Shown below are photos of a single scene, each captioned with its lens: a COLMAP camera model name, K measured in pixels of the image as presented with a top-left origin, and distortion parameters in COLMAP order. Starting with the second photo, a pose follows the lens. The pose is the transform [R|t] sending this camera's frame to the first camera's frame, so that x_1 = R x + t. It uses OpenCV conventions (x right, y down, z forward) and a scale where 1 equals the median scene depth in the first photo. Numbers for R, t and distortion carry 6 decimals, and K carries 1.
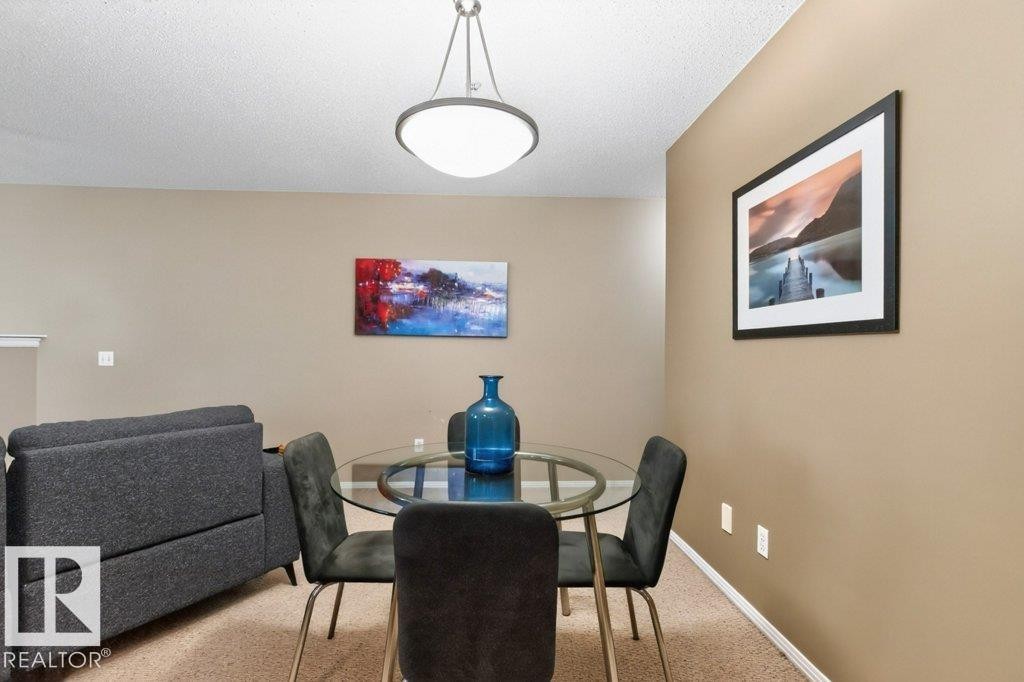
lens RADIAL K [[490.2, 0, 507.5], [0, 490.2, 351.2], [0, 0, 1]] dist [-0.005077, 0.001094]
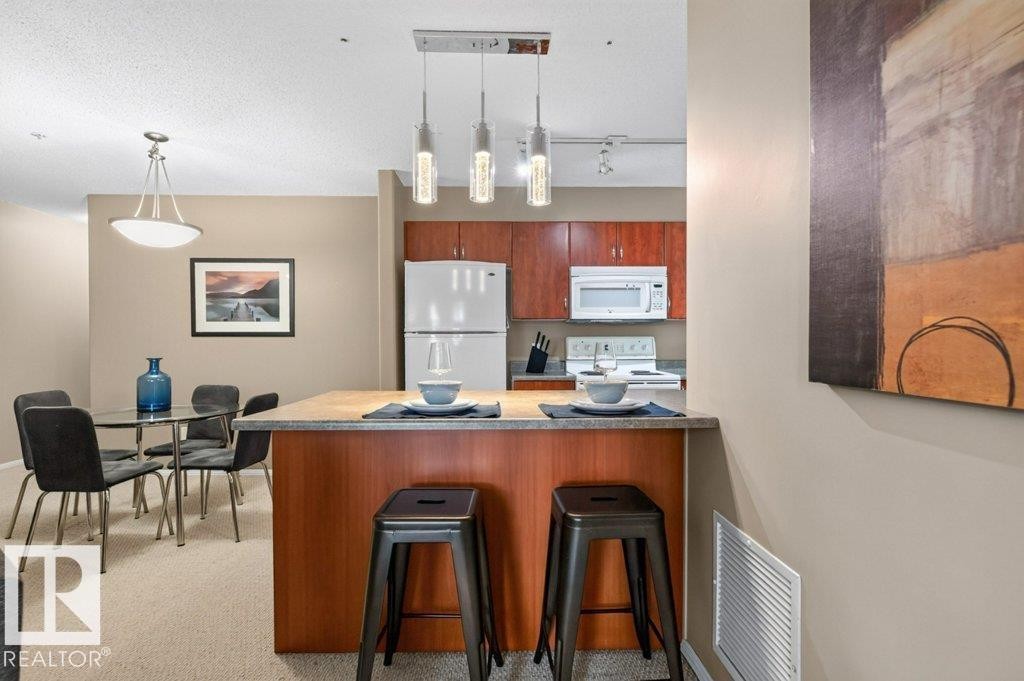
lens RADIAL K [[490.2, 0, 516.9], [0, 490.2, 342.6], [0, 0, 1]] dist [-0.005077, 0.001094]
pose [[0.006470, -0.009485, 0.999934, -1.812684], [-0.001300, 0.999954, 0.009493, -0.024887], [-0.999978, -0.001361, 0.006458, -0.341281]]
